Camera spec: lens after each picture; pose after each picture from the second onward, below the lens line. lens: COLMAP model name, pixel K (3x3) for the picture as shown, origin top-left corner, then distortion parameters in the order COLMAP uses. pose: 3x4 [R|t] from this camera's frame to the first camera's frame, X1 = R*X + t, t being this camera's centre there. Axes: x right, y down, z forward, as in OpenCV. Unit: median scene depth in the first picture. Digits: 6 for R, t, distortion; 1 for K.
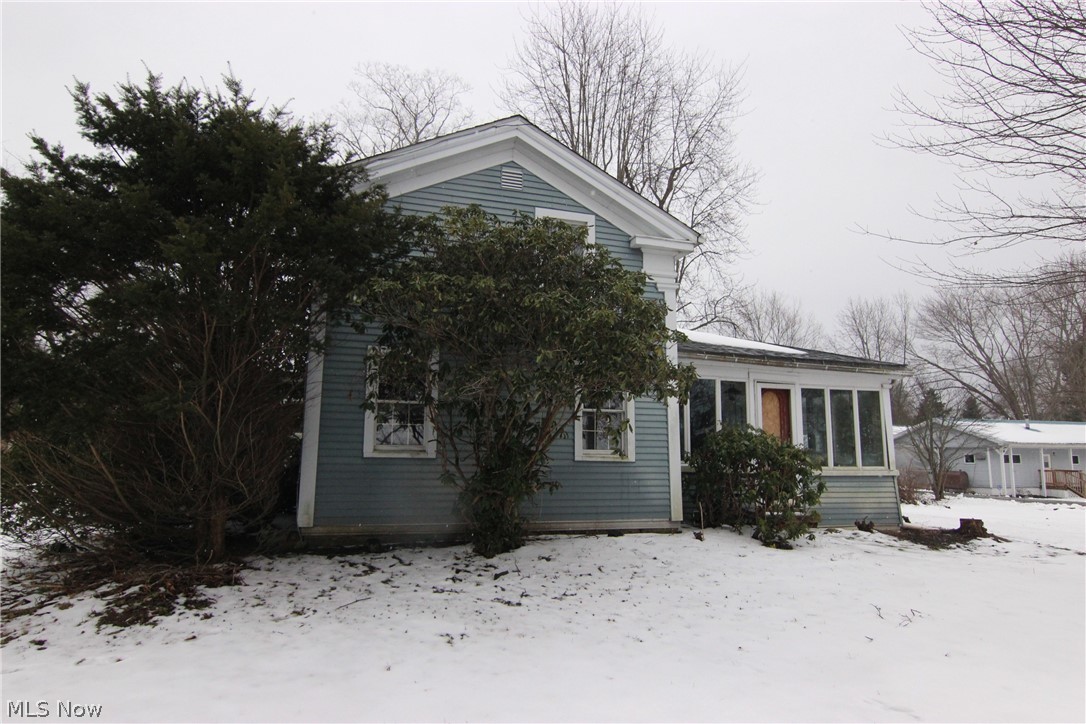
lens RADIAL K [[629.0, 0, 543.0], [0, 629.0, 362.0], [0, 0, 1]] dist [0.002824, 0.000457]
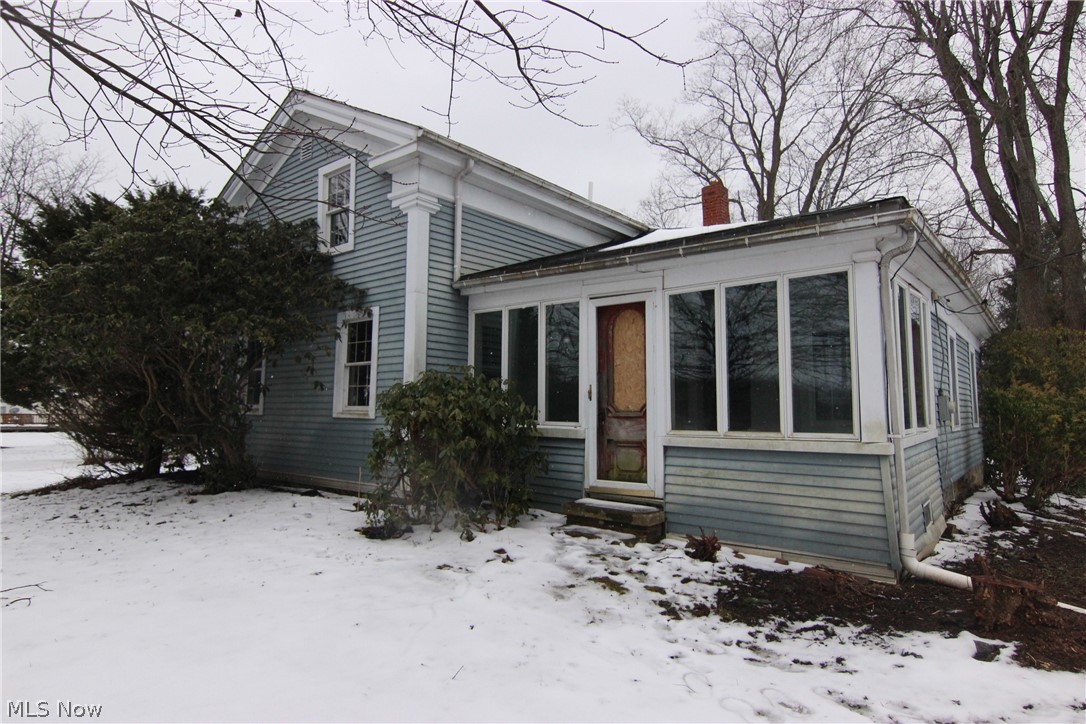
lens RADIAL K [[629.0, 0, 543.0], [0, 629.0, 362.0], [0, 0, 1]] dist [0.002824, 0.000457]
pose [[0.546739, -0.080831, -0.833393, 0.822670], [0.115638, 0.993081, -0.020456, 0.099983], [0.829280, -0.085188, 0.552303, 0.579392]]
